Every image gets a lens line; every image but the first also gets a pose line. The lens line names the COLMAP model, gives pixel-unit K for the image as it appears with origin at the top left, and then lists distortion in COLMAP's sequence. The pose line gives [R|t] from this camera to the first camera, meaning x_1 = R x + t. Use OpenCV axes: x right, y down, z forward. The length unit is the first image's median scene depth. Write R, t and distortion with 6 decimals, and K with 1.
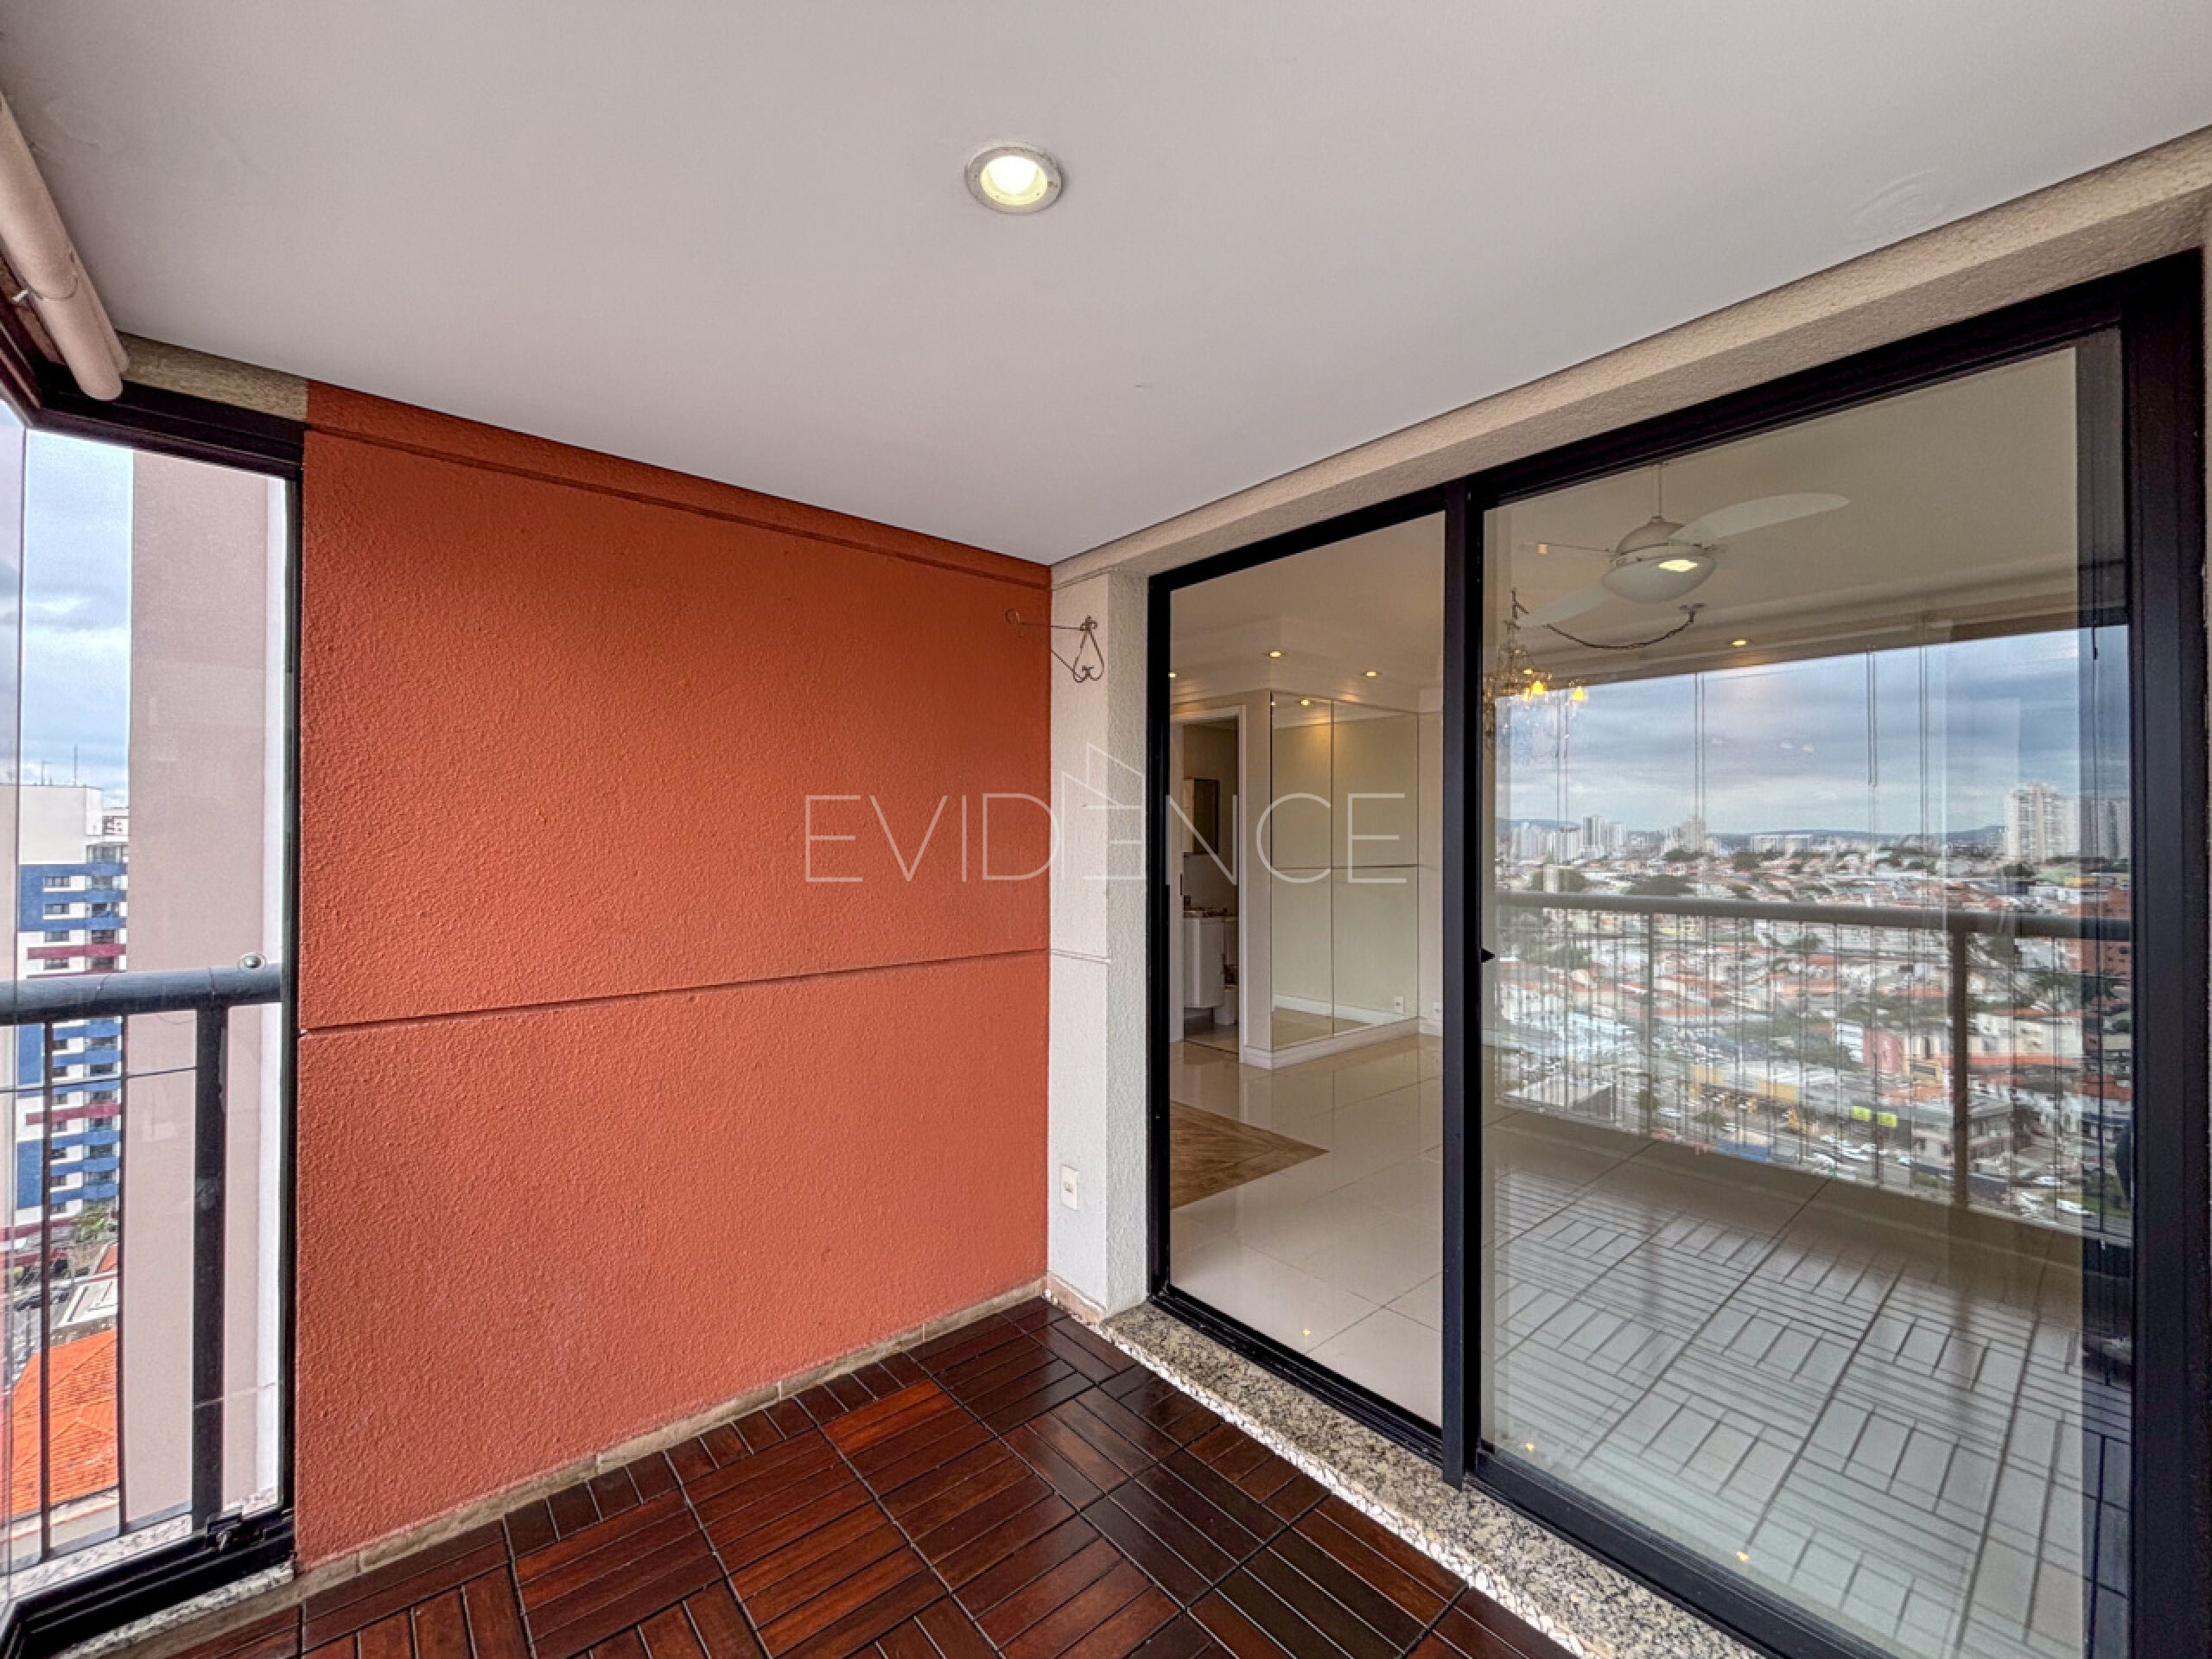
lens RADIAL K [[895.3, 0, 1110.4], [0, 895.3, 827.4], [0, 0, 1]] dist [0.001927, 0.000133]
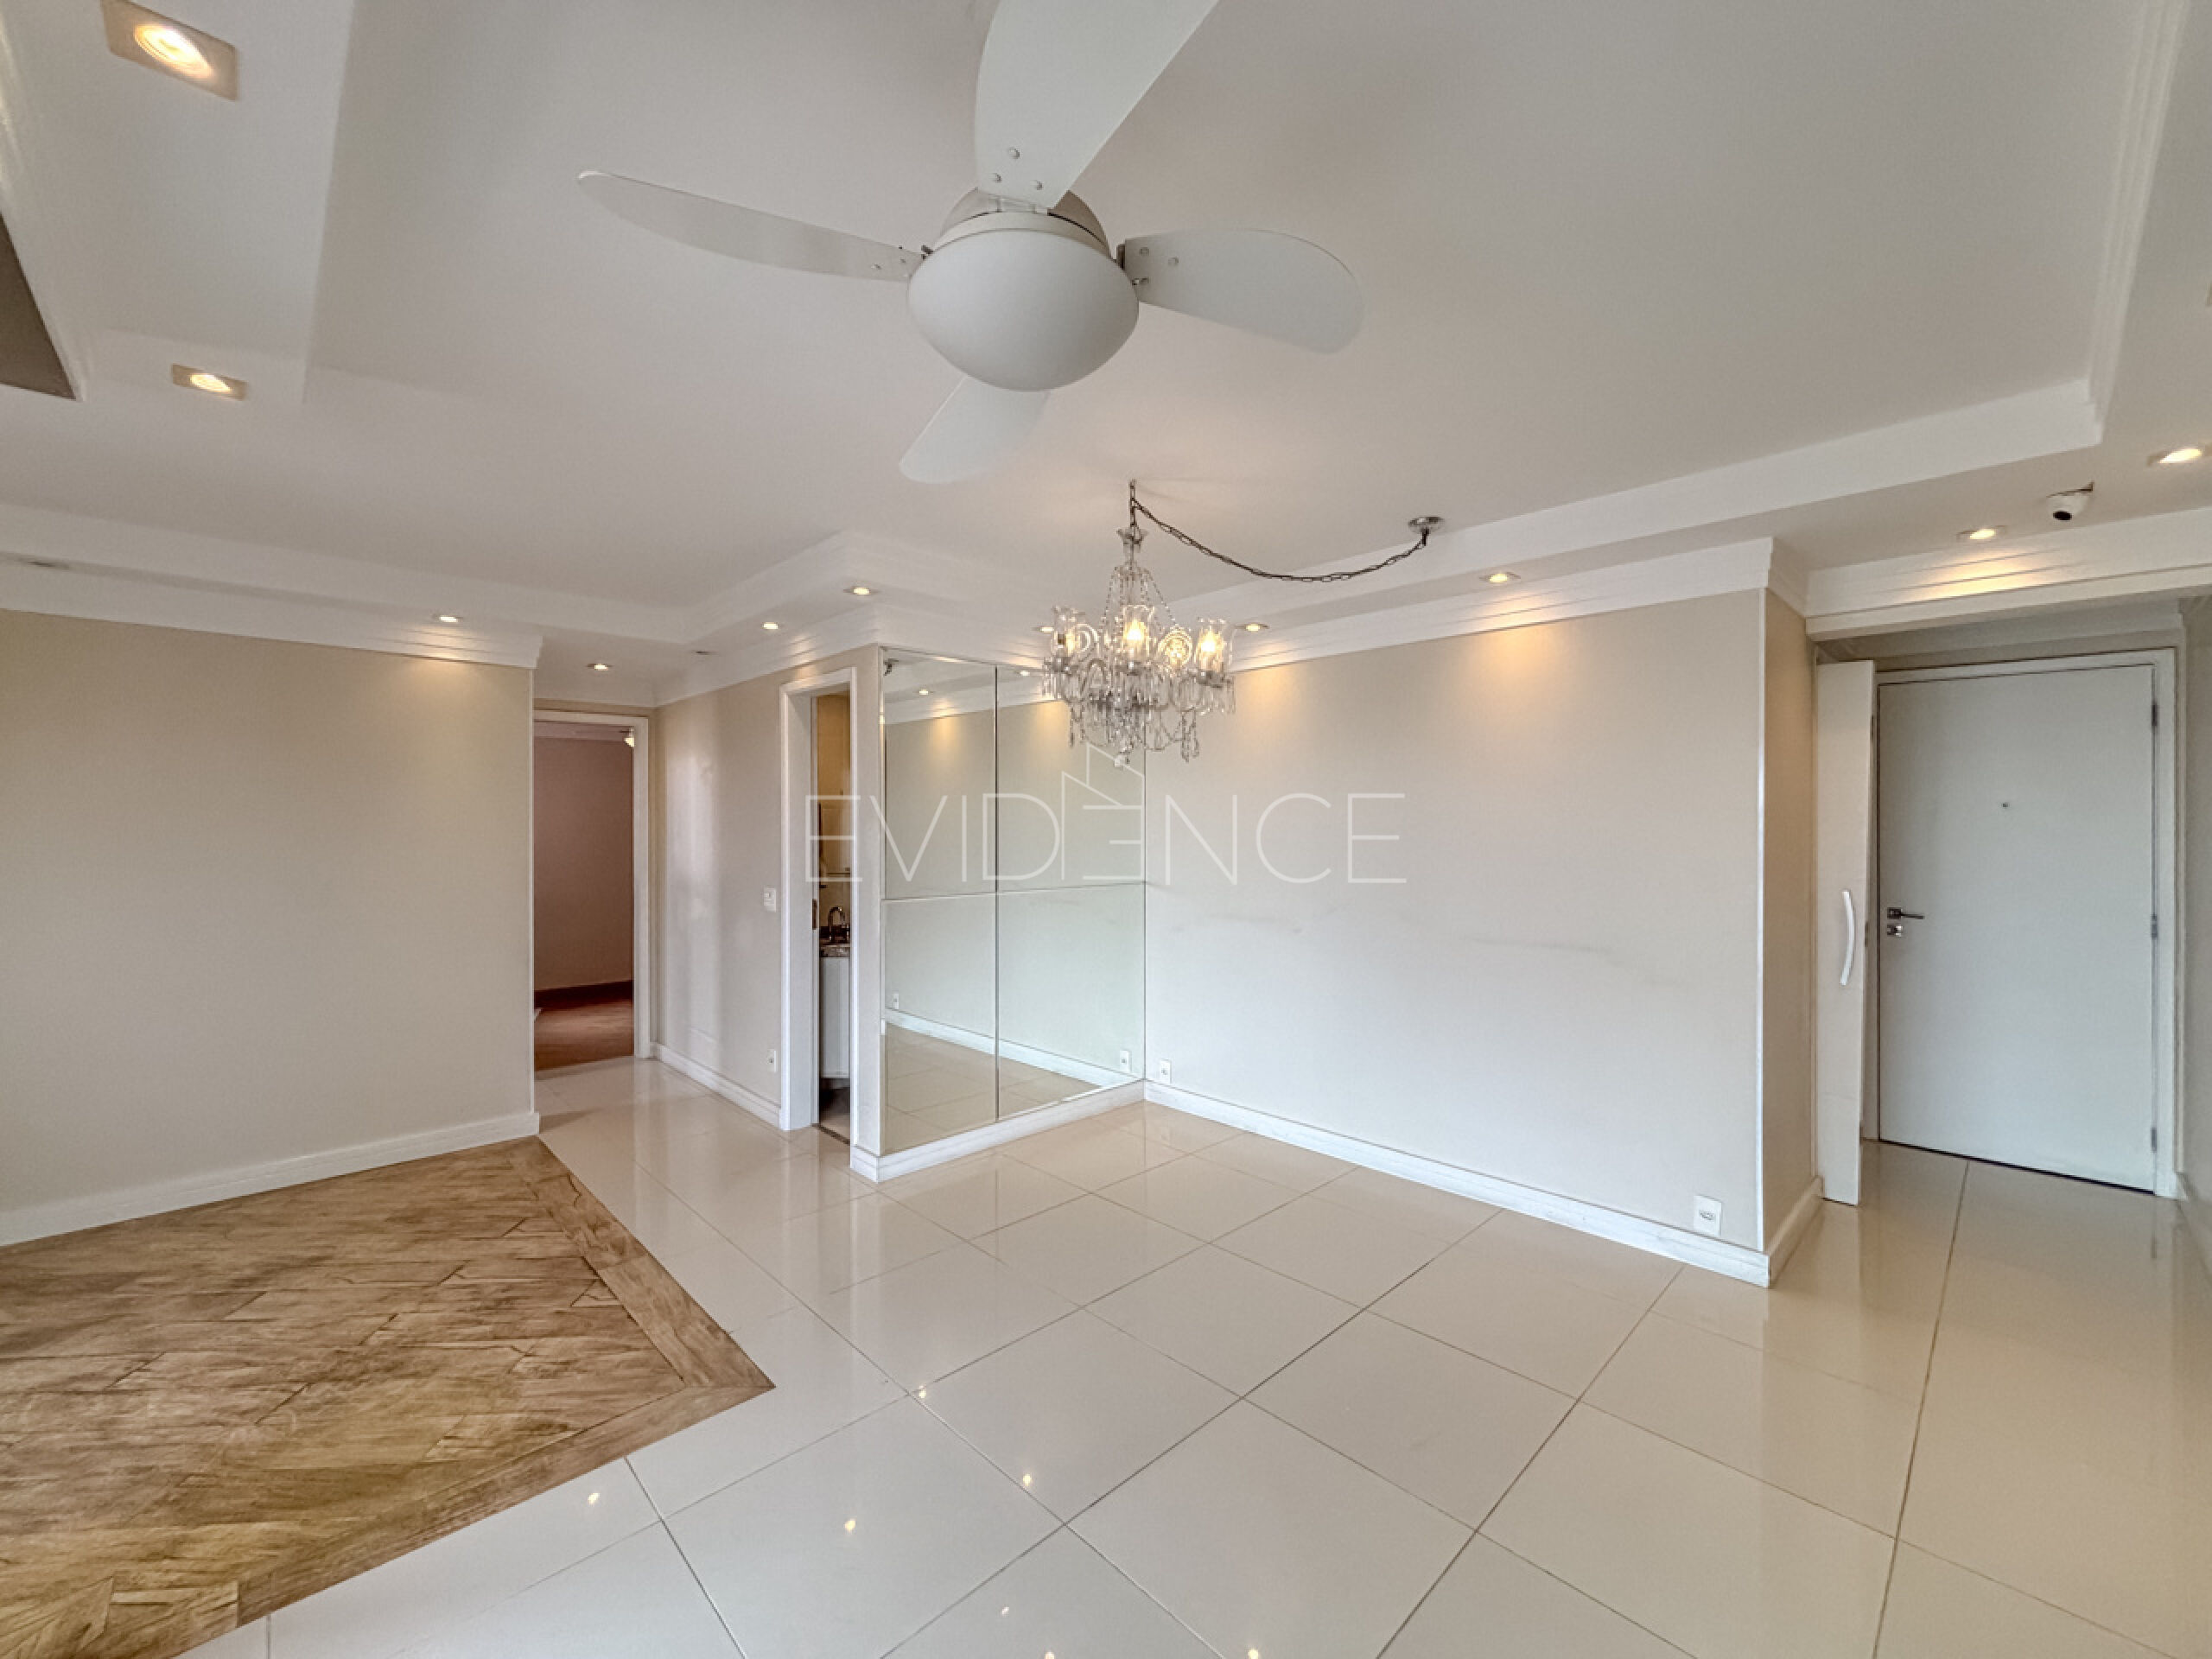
lens RADIAL K [[895.3, 0, 1104.1], [0, 895.3, 834.8], [0, 0, 1]] dist [0.001927, 0.000133]
pose [[0.998273, -0.005340, 0.058498, 0.365869], [0.003994, 0.999725, 0.023106, -0.023464], [-0.058605, -0.022832, 0.998020, 0.326425]]
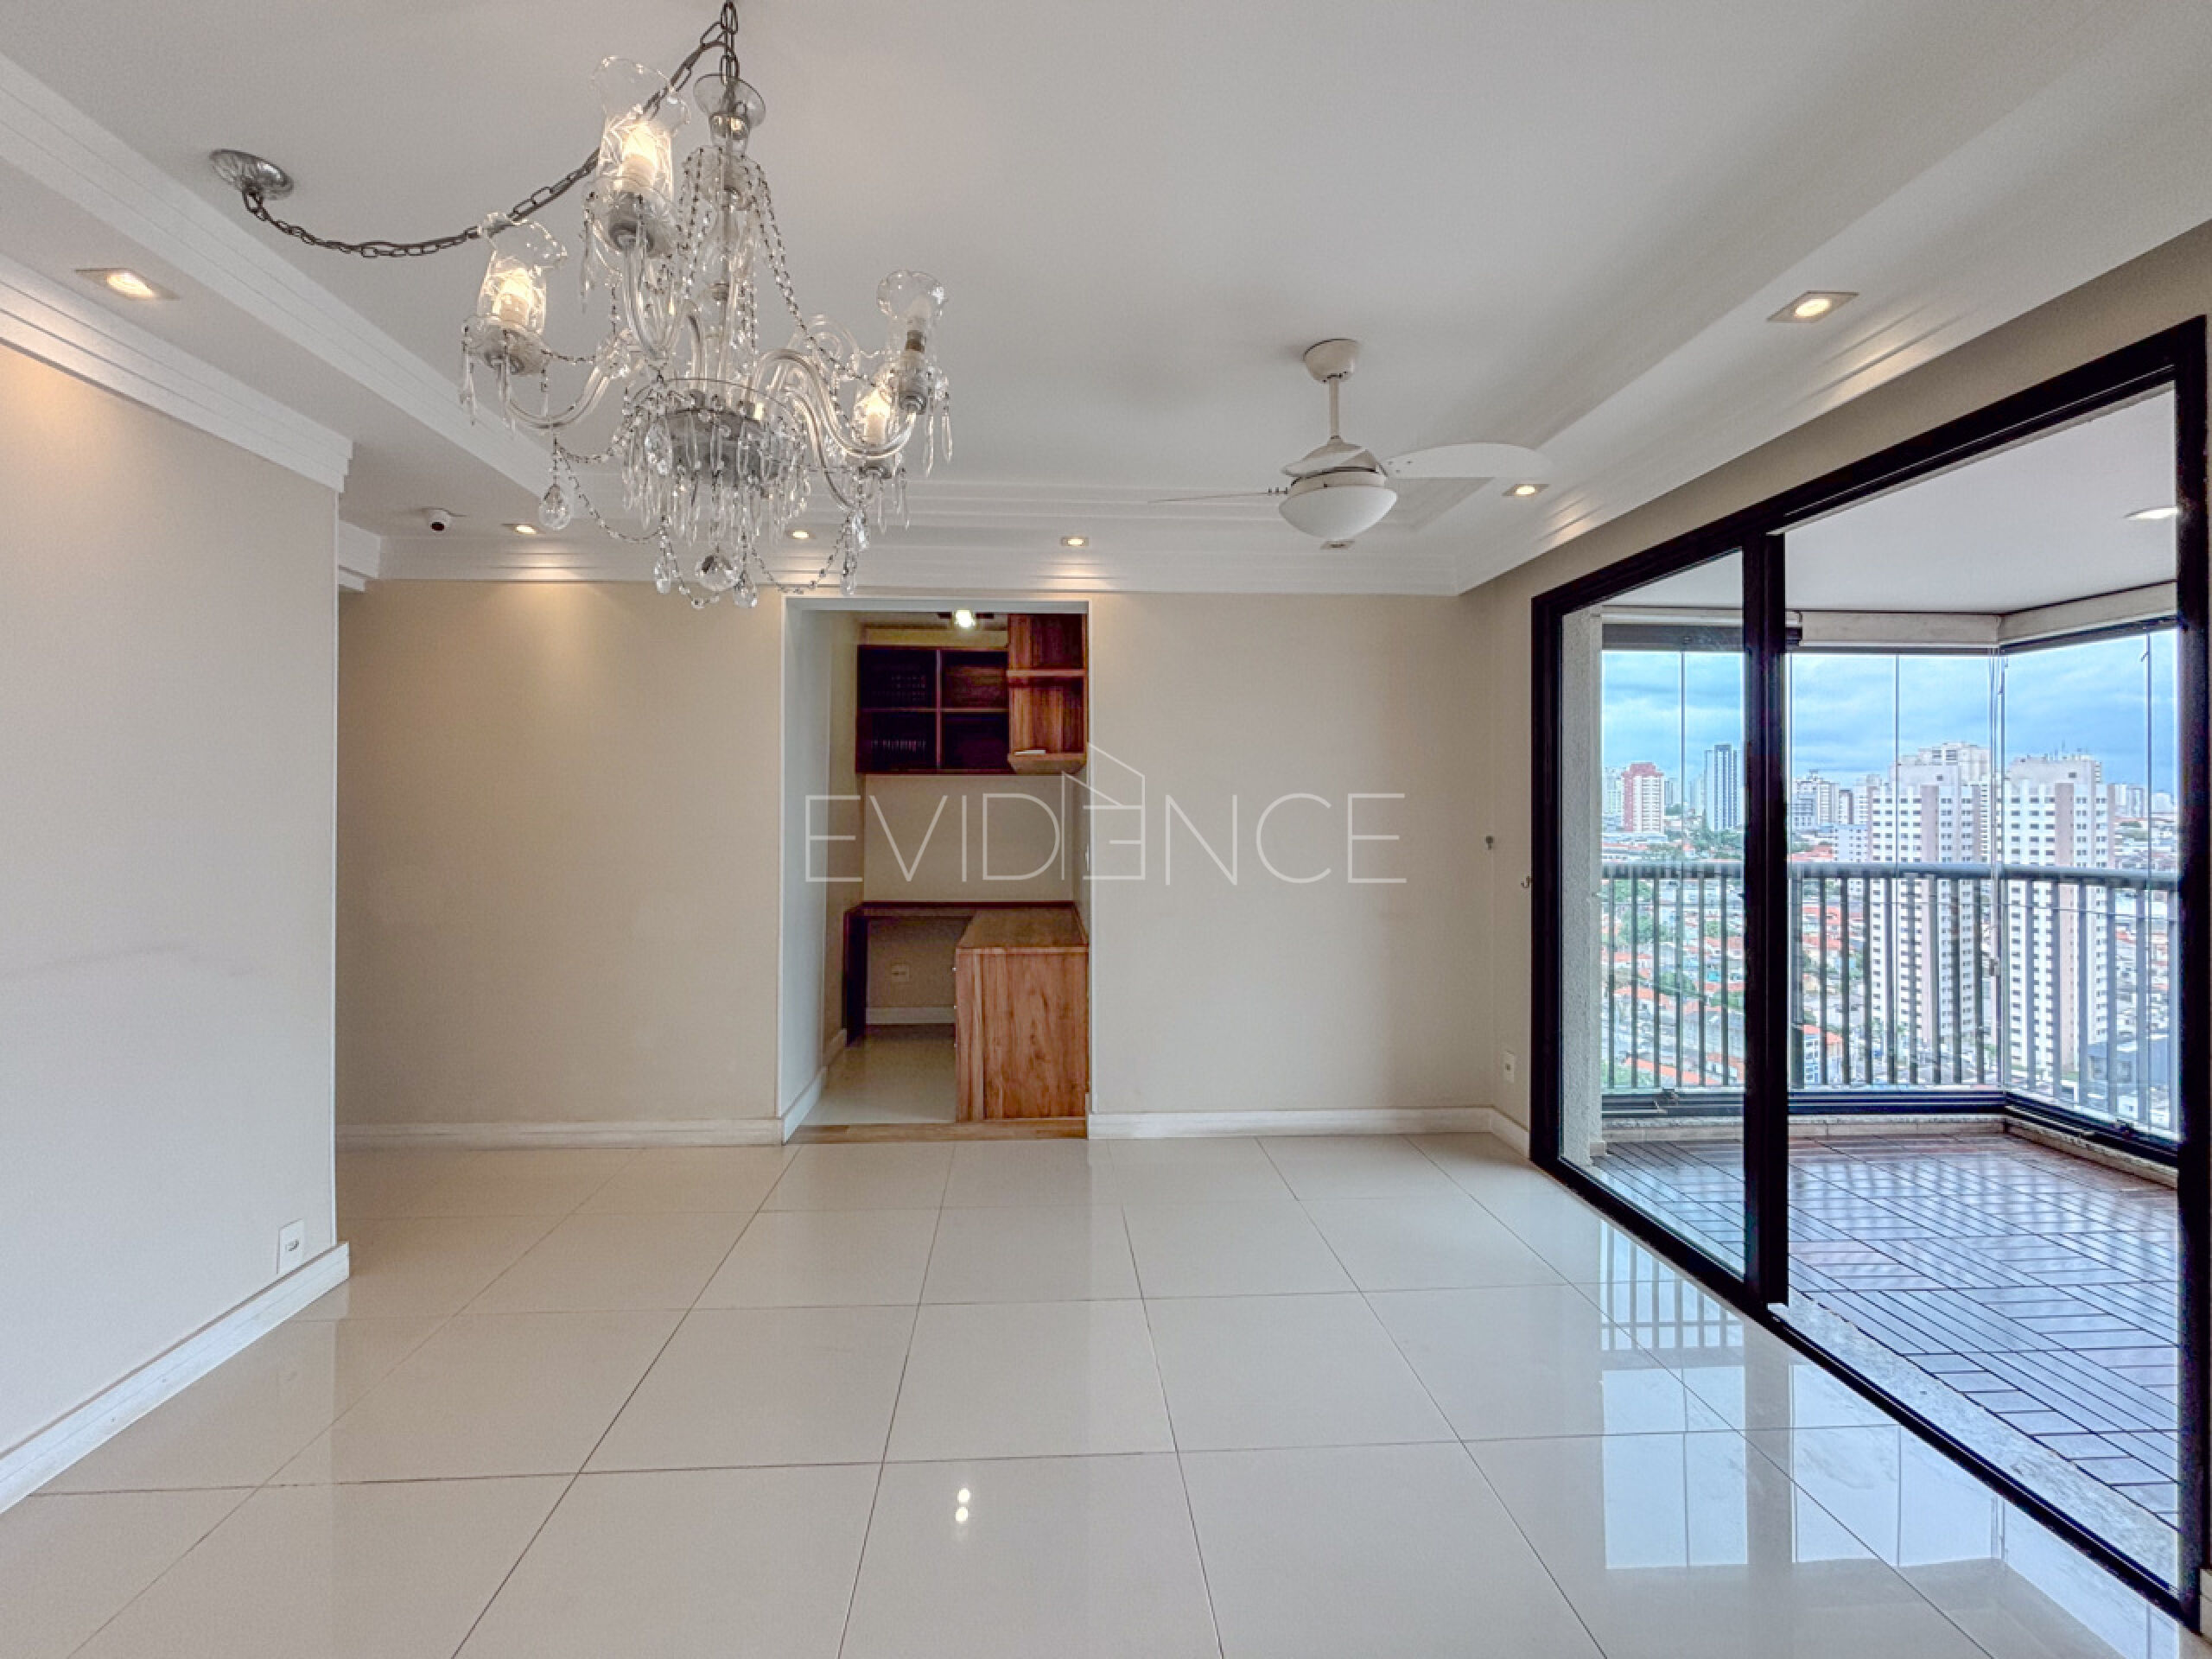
lens RADIAL K [[895.3, 0, 1082.0], [0, 895.3, 820.2], [0, 0, 1]] dist [0.001927, 0.000133]
pose [[-0.786929, -0.012669, 0.616913, 0.162416], [-0.011104, 0.999918, 0.006370, 0.013714], [-0.616944, -0.001838, -0.787005, 1.076288]]
